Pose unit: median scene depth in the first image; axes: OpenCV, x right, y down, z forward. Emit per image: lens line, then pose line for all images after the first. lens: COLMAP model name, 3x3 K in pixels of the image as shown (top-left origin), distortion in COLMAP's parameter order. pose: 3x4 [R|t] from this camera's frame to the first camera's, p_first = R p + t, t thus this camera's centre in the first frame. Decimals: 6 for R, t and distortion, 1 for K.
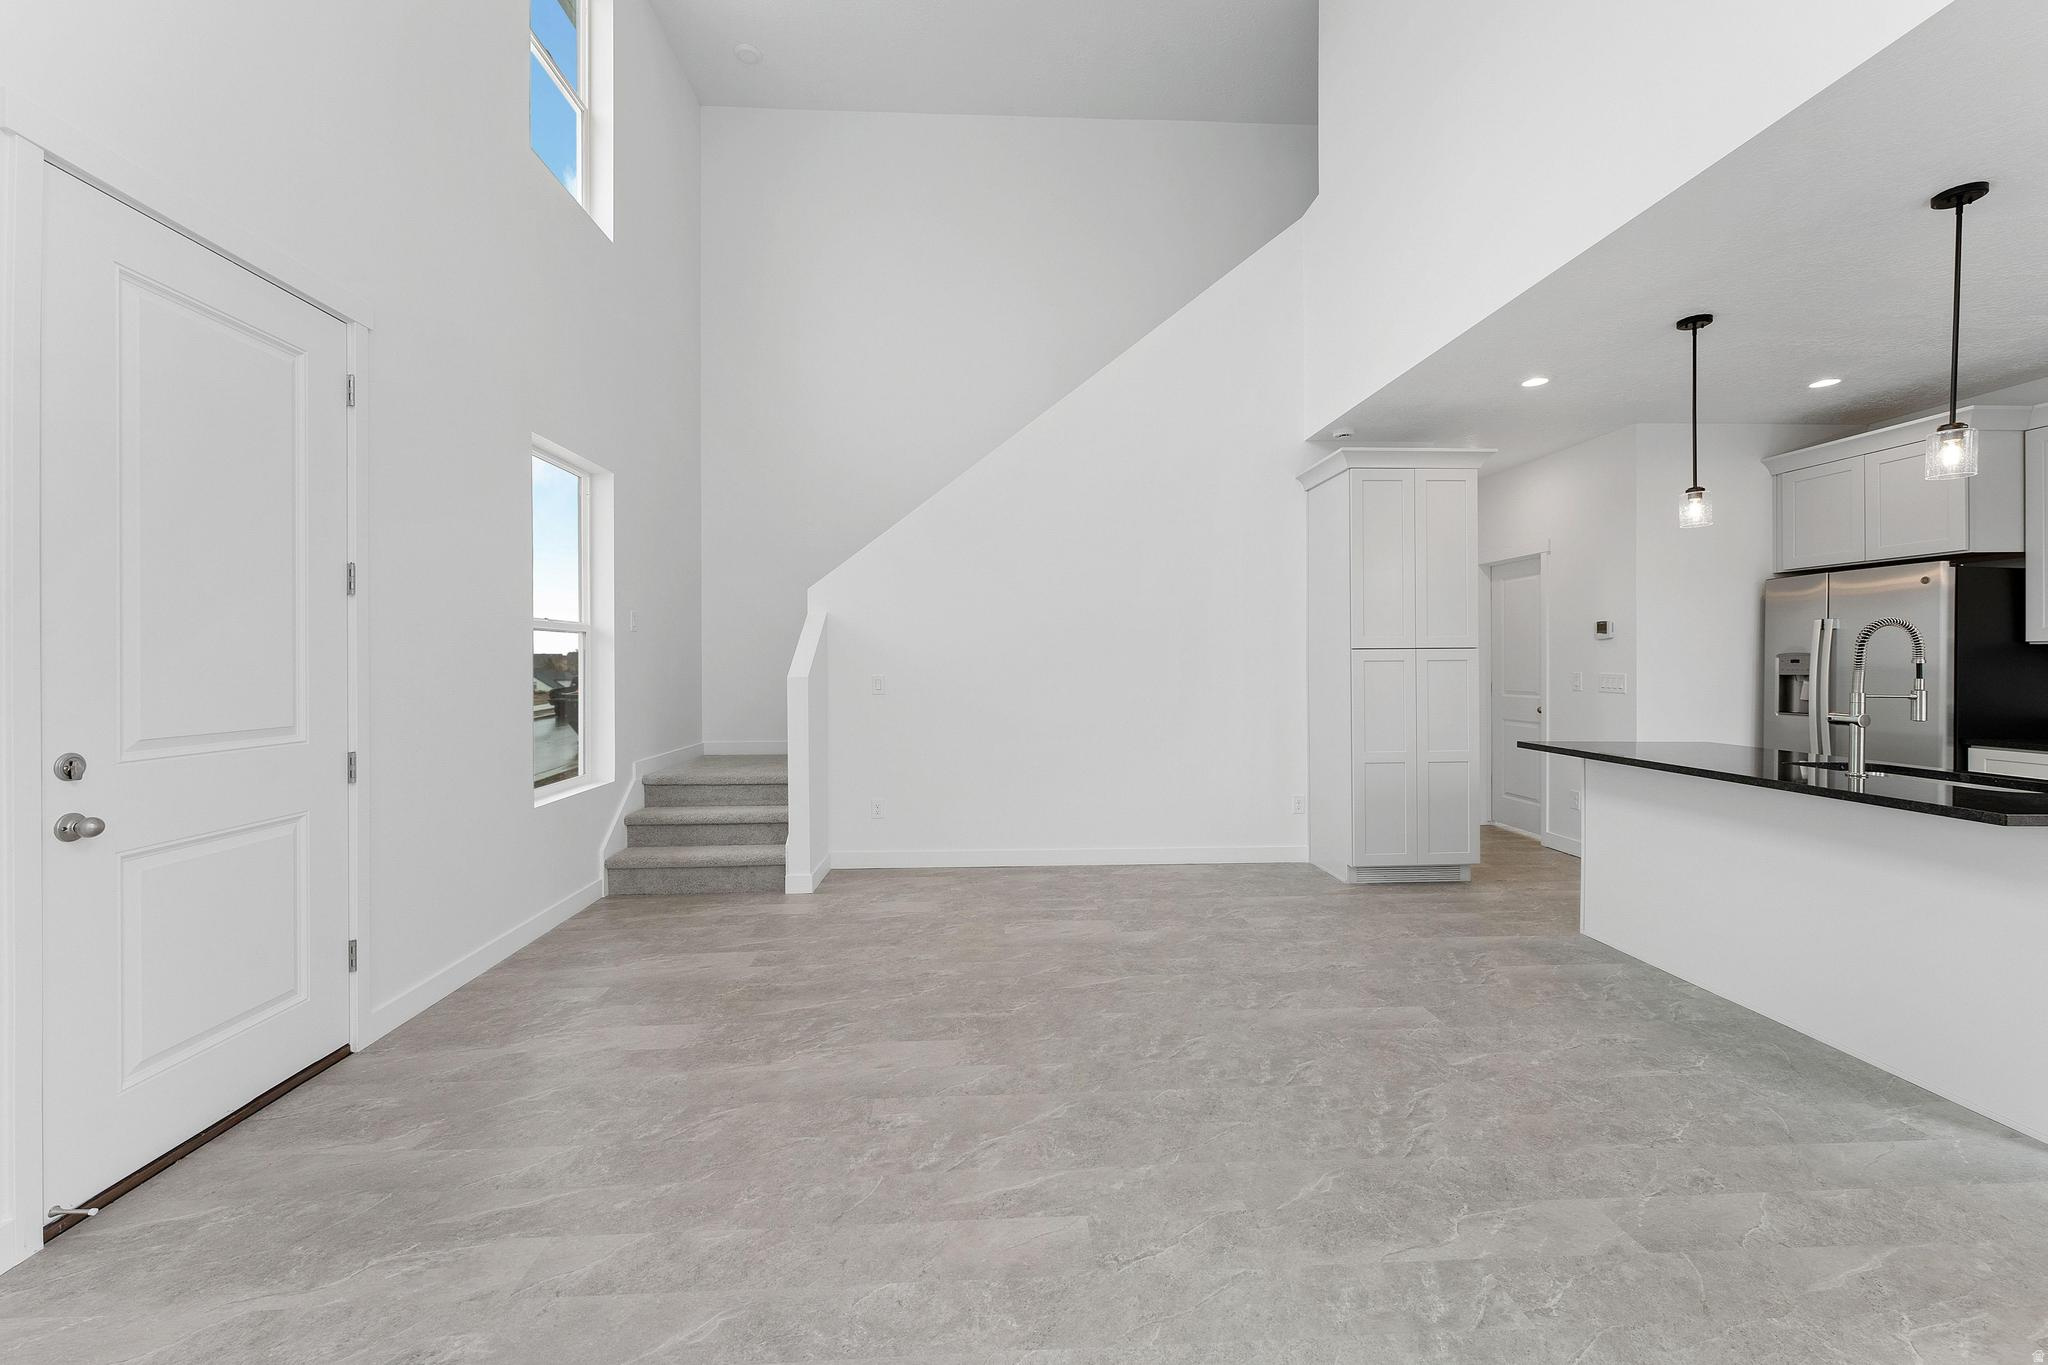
lens RADIAL K [[813.9, 0, 1015.3], [0, 813.9, 663.2], [0, 0, 1]] dist [-0.000338, 0.000211]
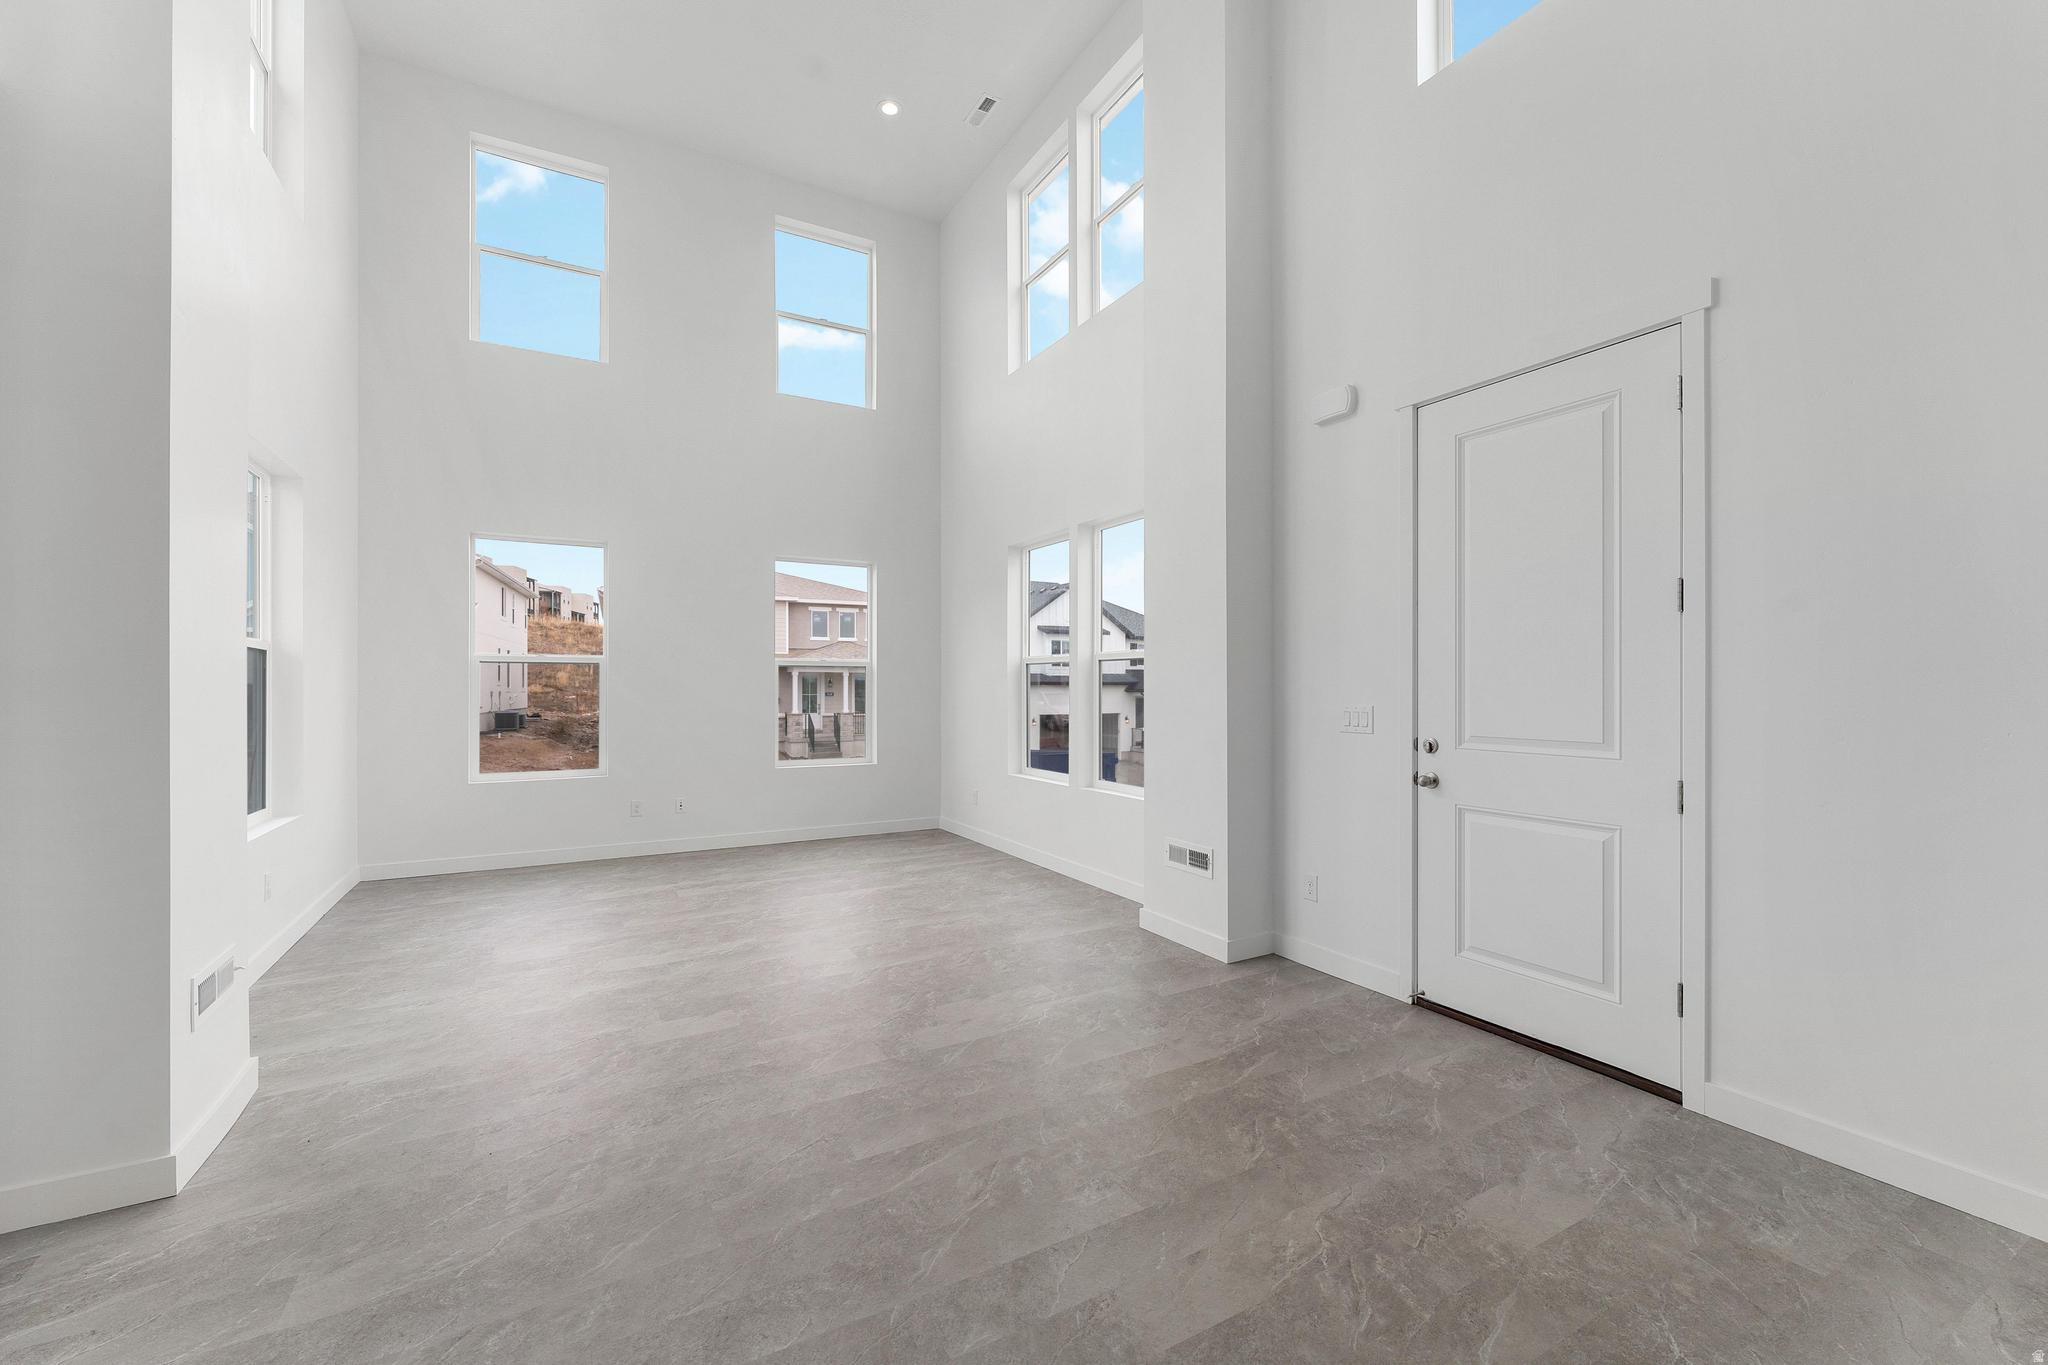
lens RADIAL K [[824.6, 0, 1024.0], [0, 824.6, 682.5], [0, 0, 1]] dist [-0.001239, 0.000026]
pose [[-0.893673, 0.000610, -0.448718, 0.189364], [0.002841, 0.999987, -0.004298, -0.001529], [0.448710, -0.005116, -0.893663, 1.013952]]
